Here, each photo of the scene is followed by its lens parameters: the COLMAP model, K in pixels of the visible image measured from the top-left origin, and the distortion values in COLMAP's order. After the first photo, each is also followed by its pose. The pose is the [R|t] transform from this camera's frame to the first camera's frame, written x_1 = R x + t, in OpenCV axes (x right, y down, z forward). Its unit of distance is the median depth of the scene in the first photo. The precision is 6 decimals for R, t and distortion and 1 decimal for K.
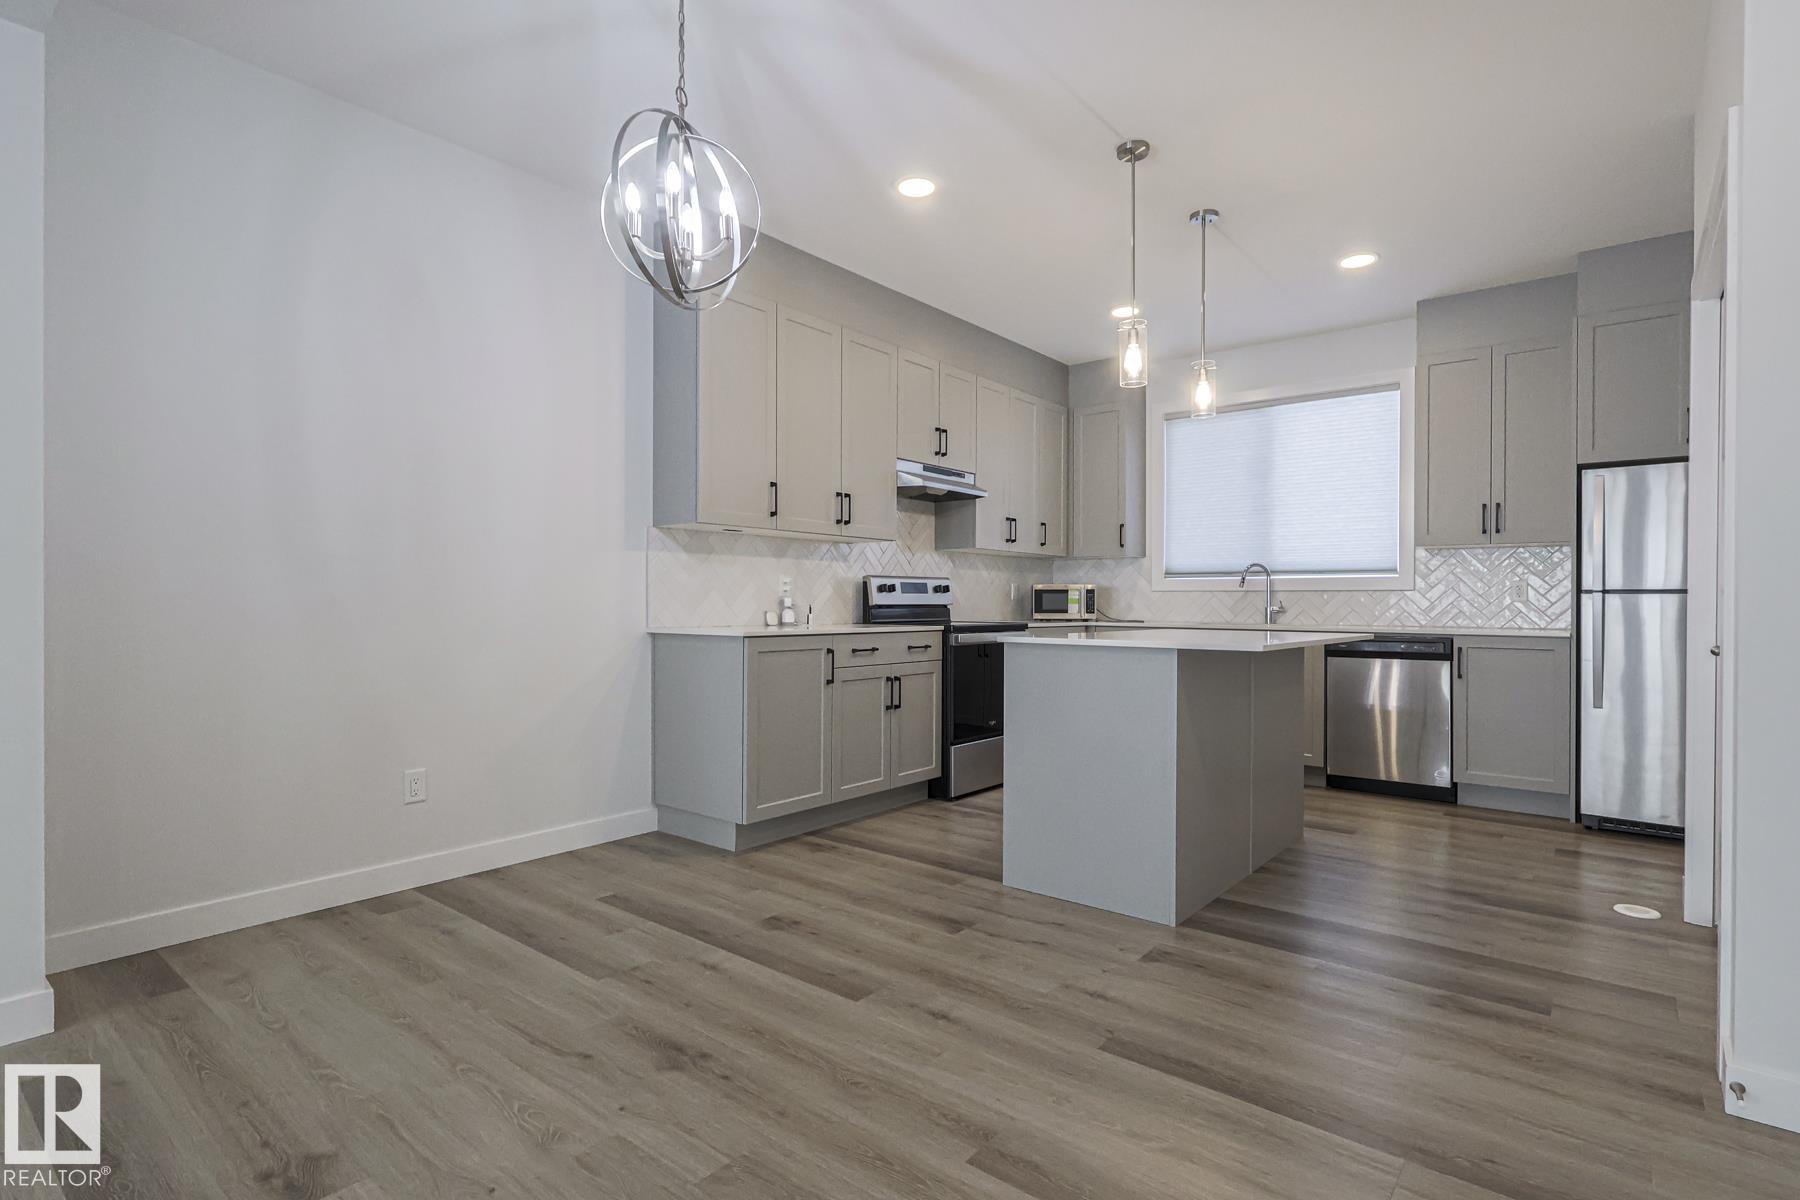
lens RADIAL K [[890.1, 0, 906.0], [0, 890.1, 603.4], [0, 0, 1]] dist [0.003804, -0.001824]
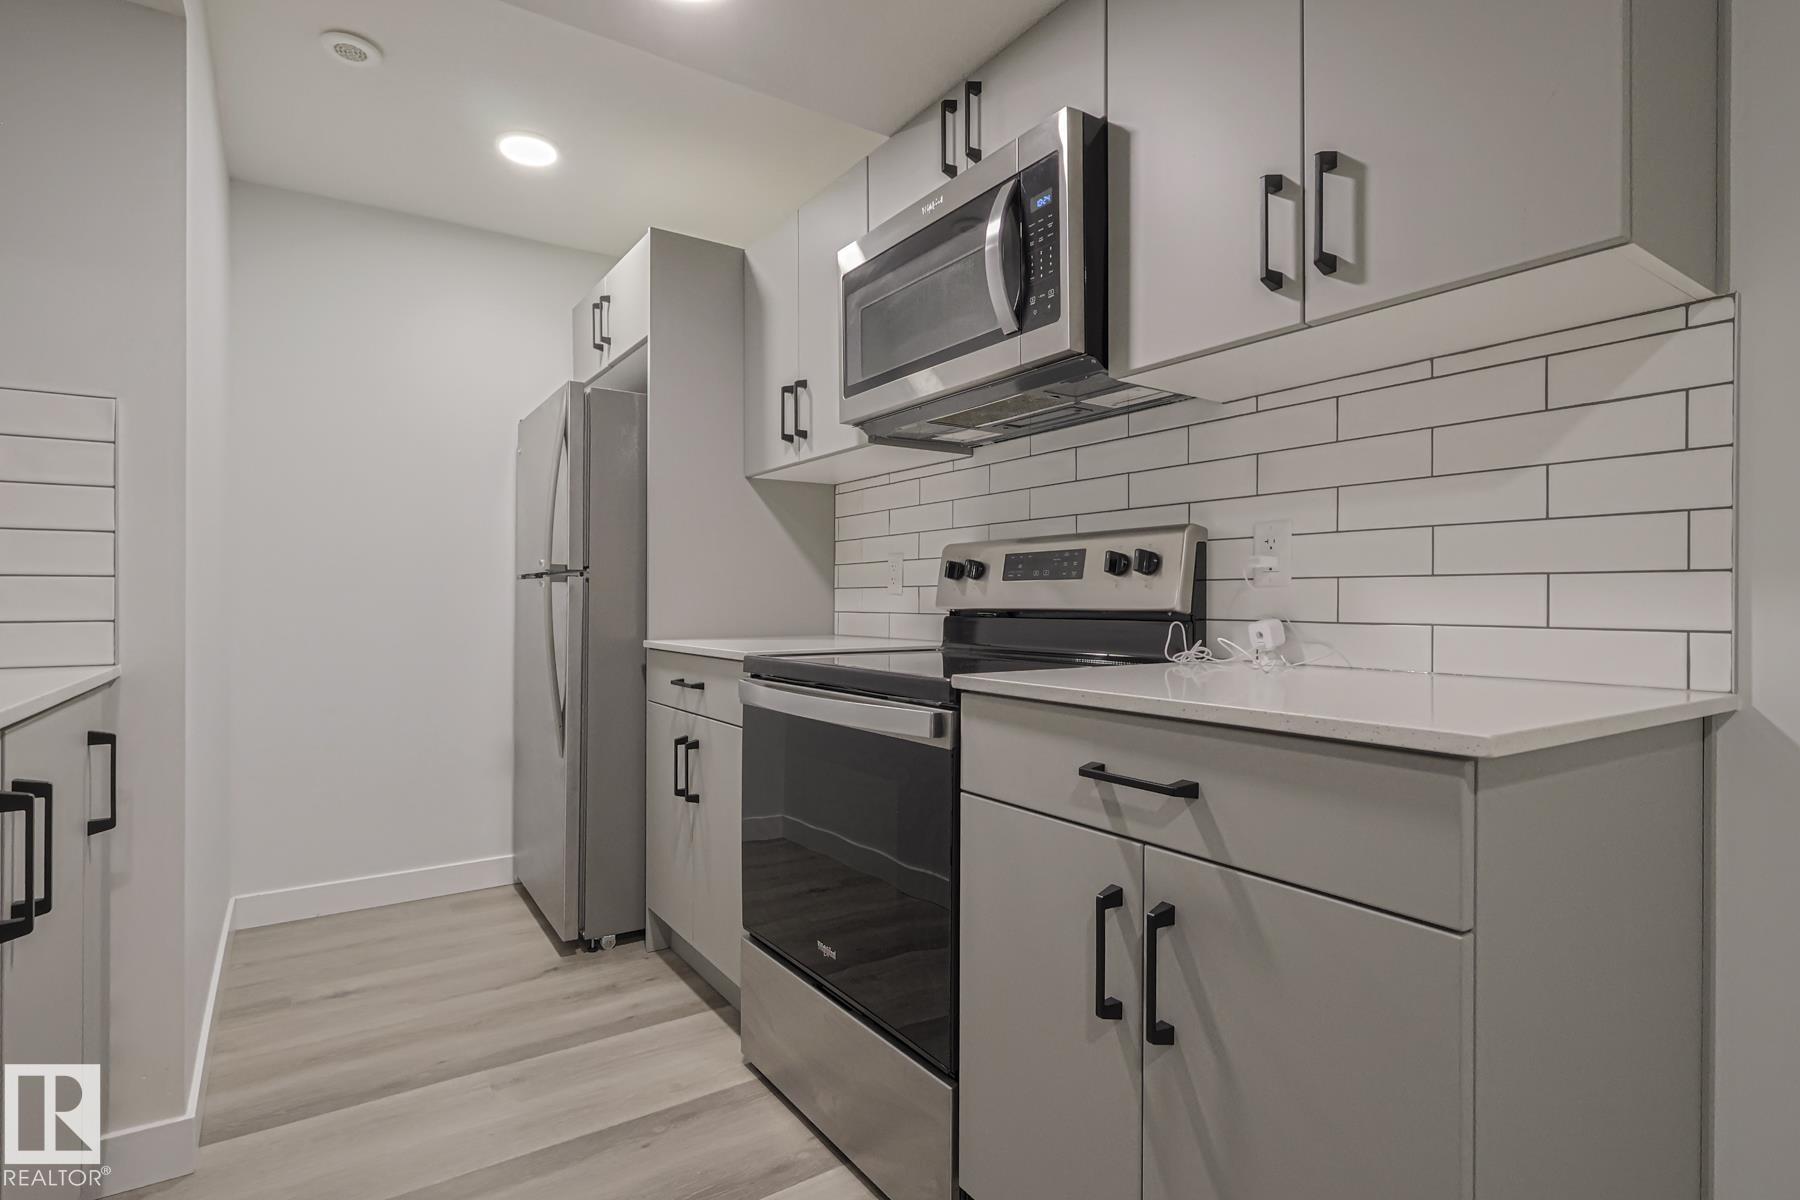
lens RADIAL K [[890.1, 0, 913.2], [0, 890.1, 591.1], [0, 0, 1]] dist [0.003804, -0.001824]
pose [[-0.287729, -0.016491, -0.957570, 0.397321], [-0.006739, 0.999862, -0.015194, -0.000136], [0.957688, 0.002081, -0.287800, 1.072785]]
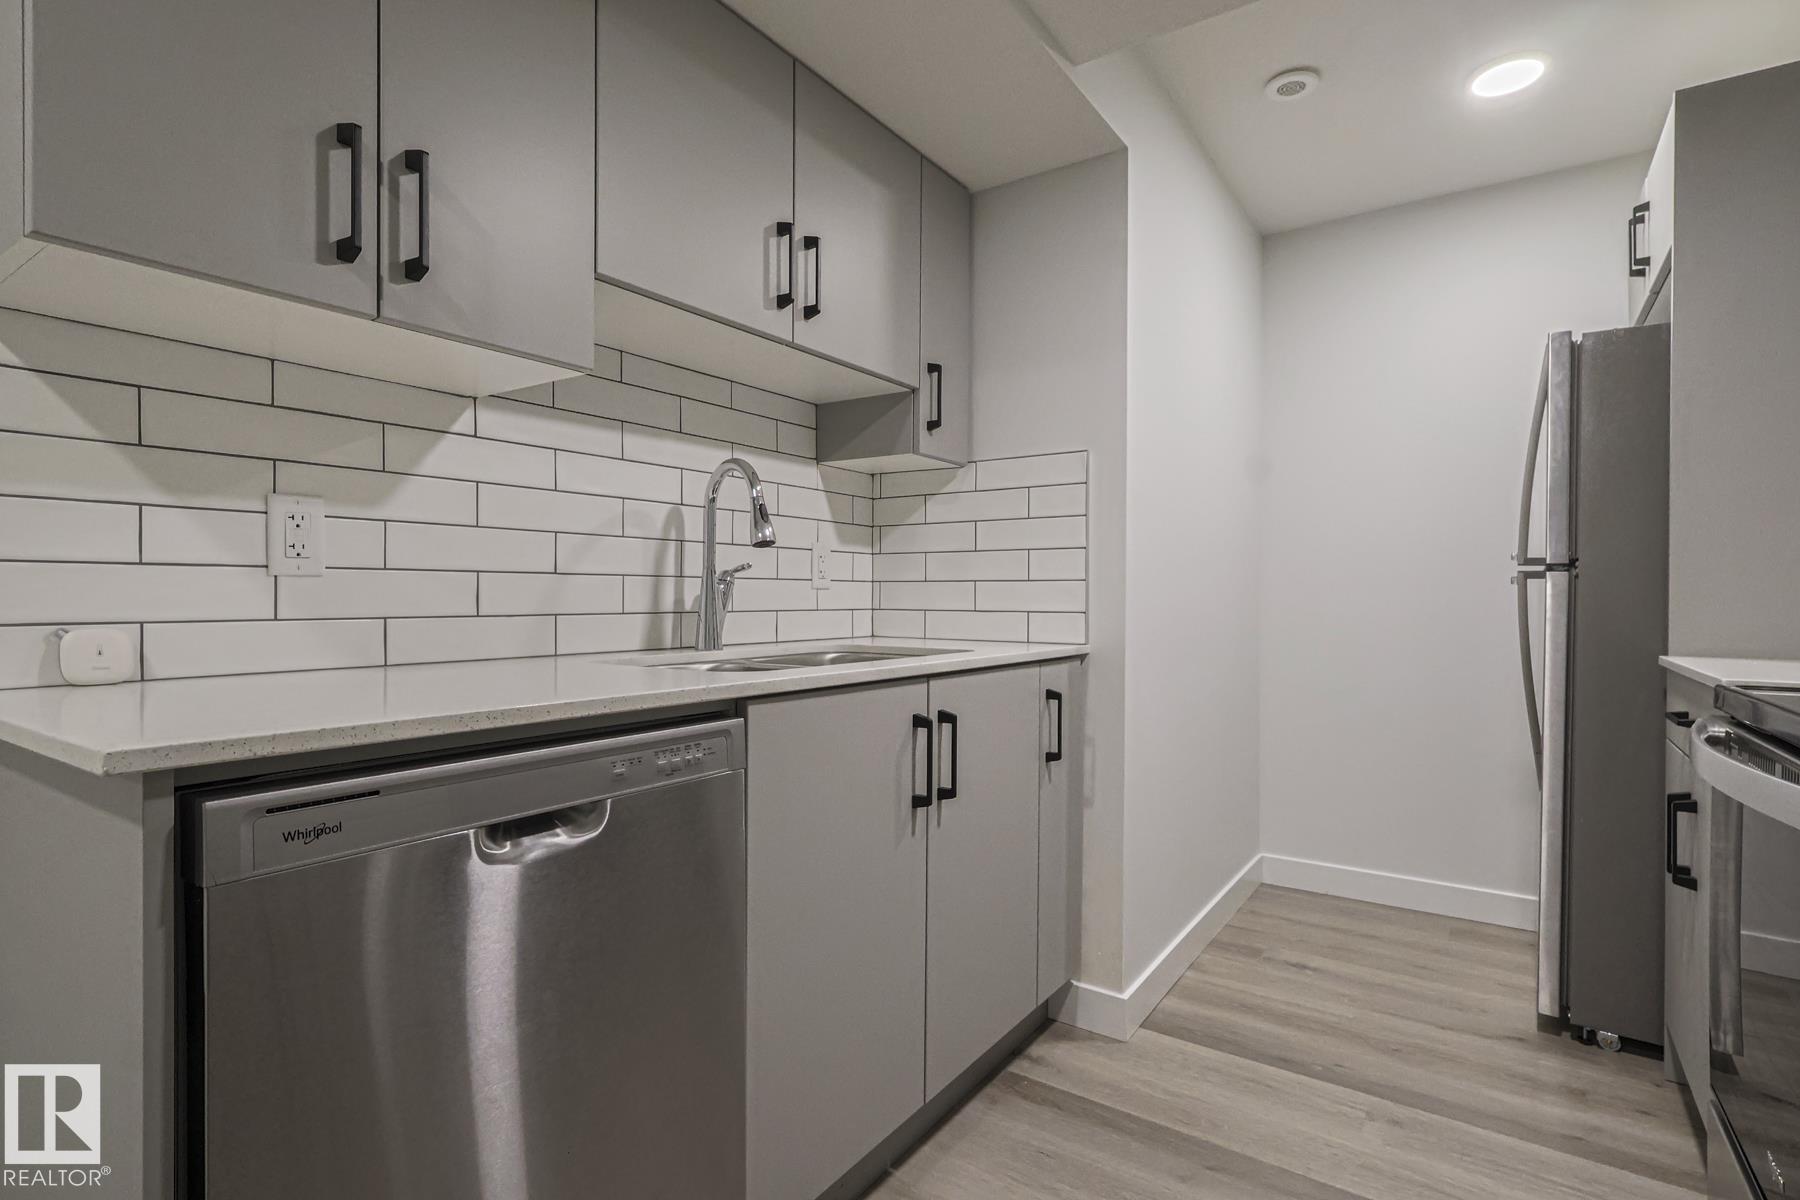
lens RADIAL K [[890.1, 0, 881.4], [0, 890.1, 596.7], [0, 0, 1]] dist [0.003804, -0.001824]
pose [[-0.998054, -0.013847, -0.060798, 0.342380], [-0.014026, 0.999898, 0.002509, -0.000074], [0.060757, 0.003357, -0.998147, 1.110279]]
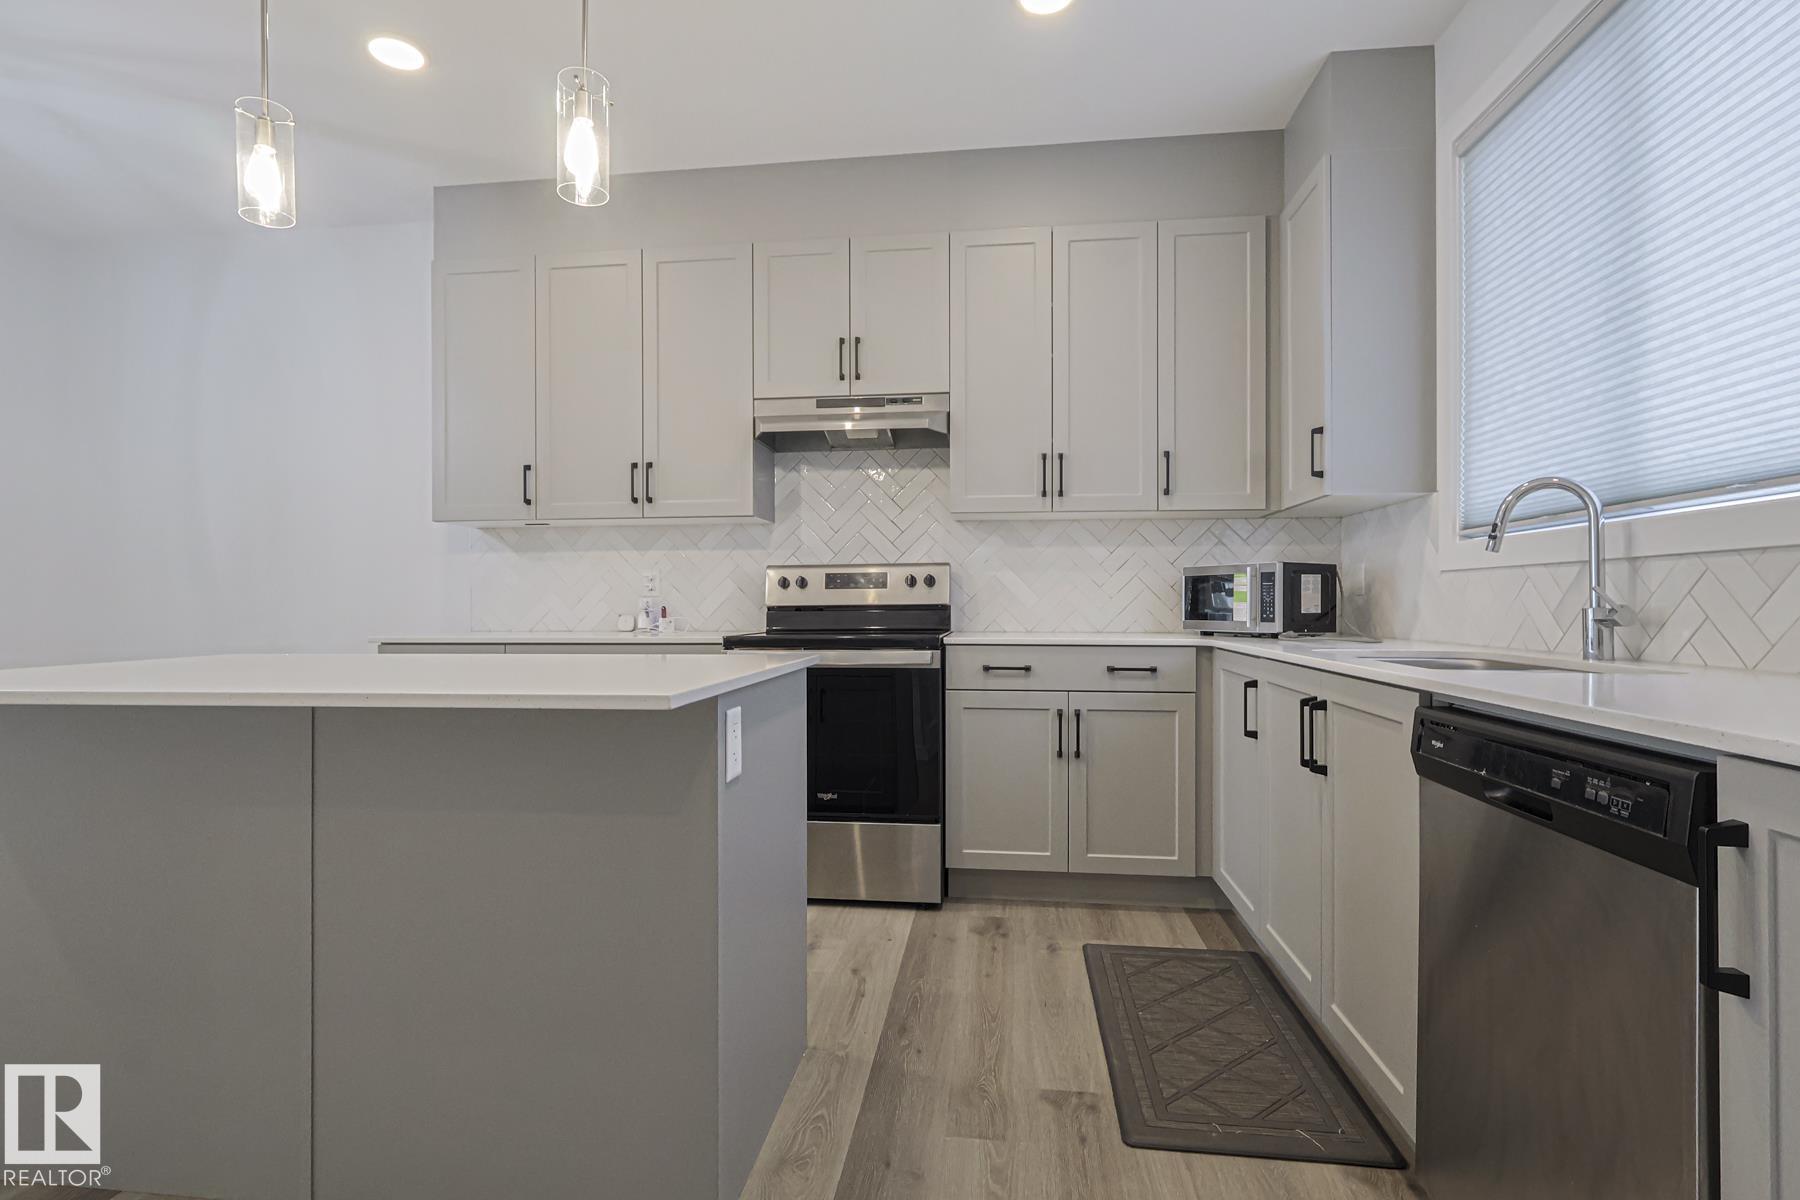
lens RADIAL K [[890.1, 0, 882.6], [0, 890.1, 609.1], [0, 0, 1]] dist [0.003804, -0.001824]
pose [[0.522340, 0.001016, -0.852737, 0.610165], [0.006480, 0.999966, 0.005161, 0.000895], [0.852713, -0.008222, 0.522316, 0.670626]]
